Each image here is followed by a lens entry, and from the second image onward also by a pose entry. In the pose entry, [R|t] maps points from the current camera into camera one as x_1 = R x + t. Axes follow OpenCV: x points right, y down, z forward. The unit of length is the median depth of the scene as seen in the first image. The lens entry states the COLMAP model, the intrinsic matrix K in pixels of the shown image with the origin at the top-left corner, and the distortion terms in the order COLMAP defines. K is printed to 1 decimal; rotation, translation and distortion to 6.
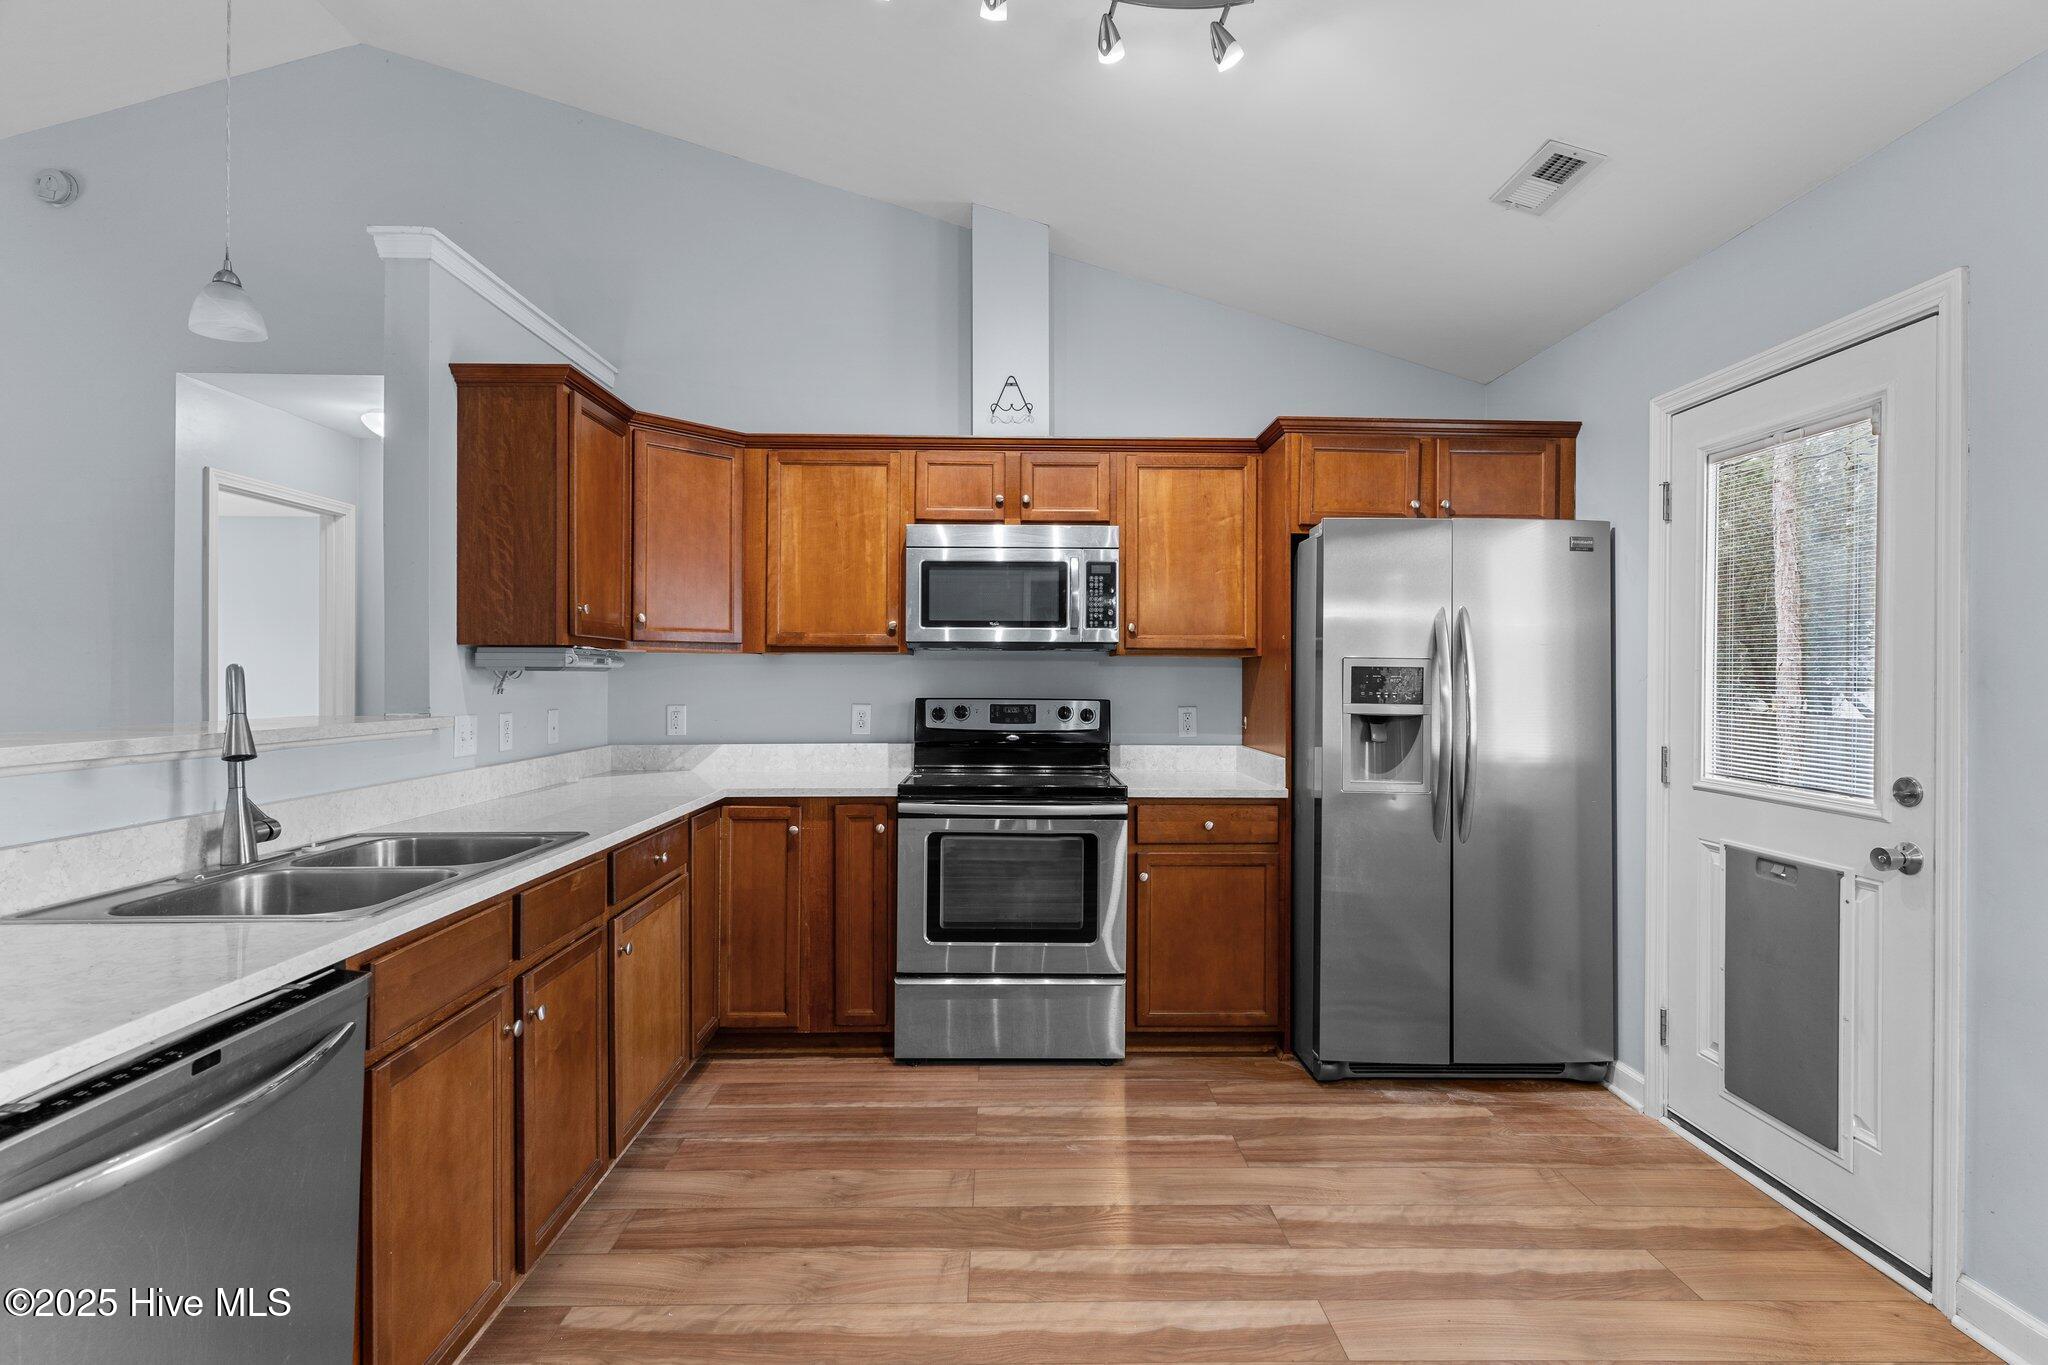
lens RADIAL K [[996.9, 0, 1014.1], [0, 996.9, 680.1], [0, 0, 1]] dist [0.011831, -0.001976]
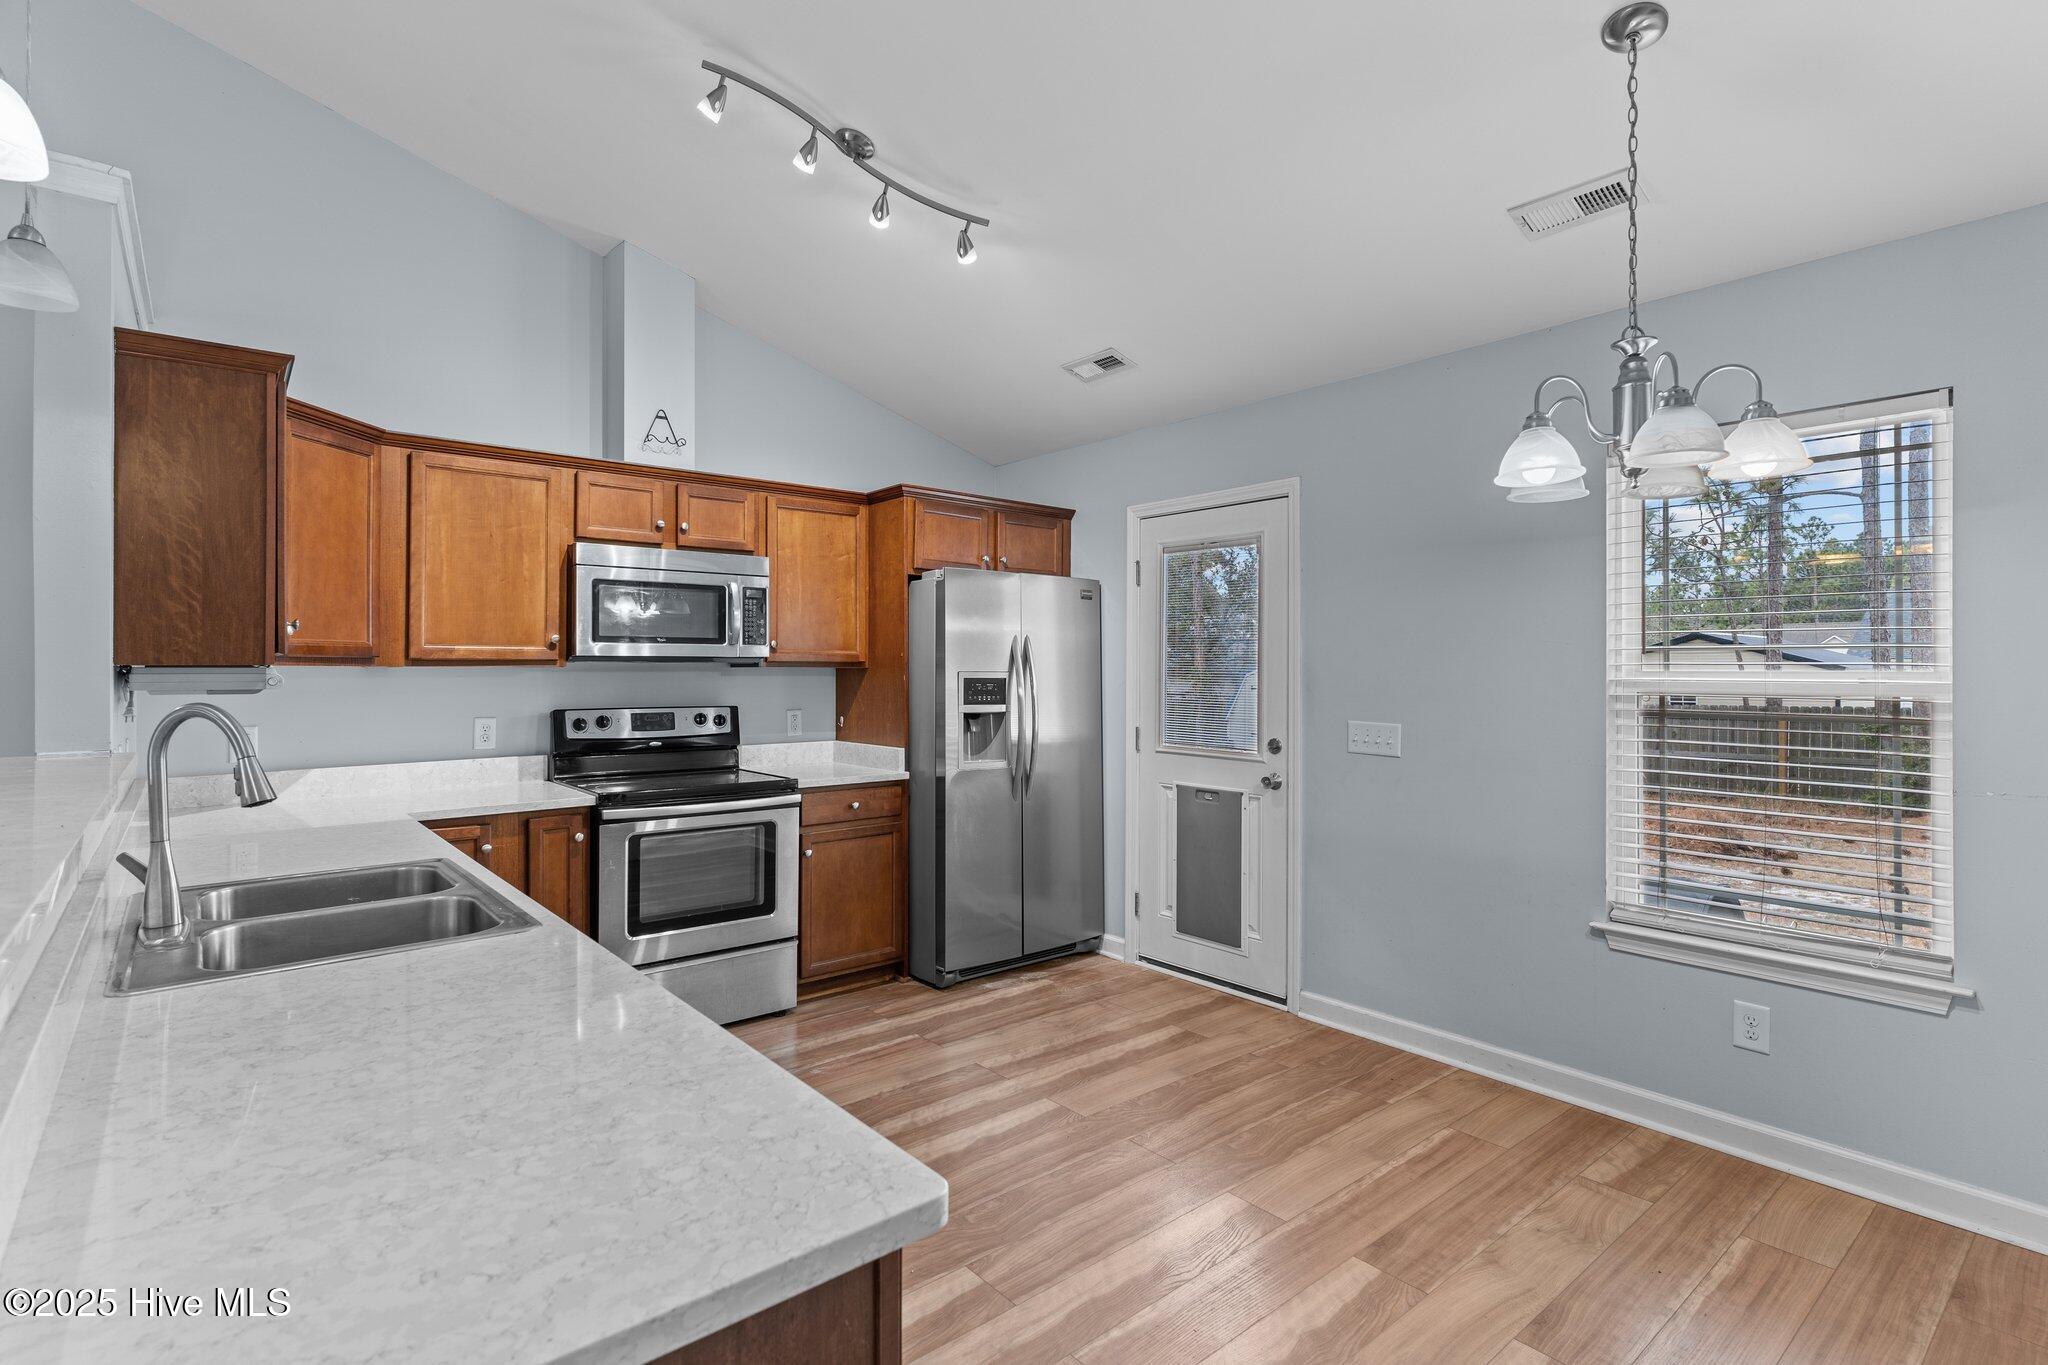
lens RADIAL K [[996.9, 0, 1045.1], [0, 996.9, 674.5], [0, 0, 1]] dist [0.011831, -0.001976]
pose [[0.771238, -0.007470, 0.636503, -0.422341], [0.006043, 0.999972, 0.004413, -0.022628], [-0.636519, 0.000443, 0.771261, -0.113406]]
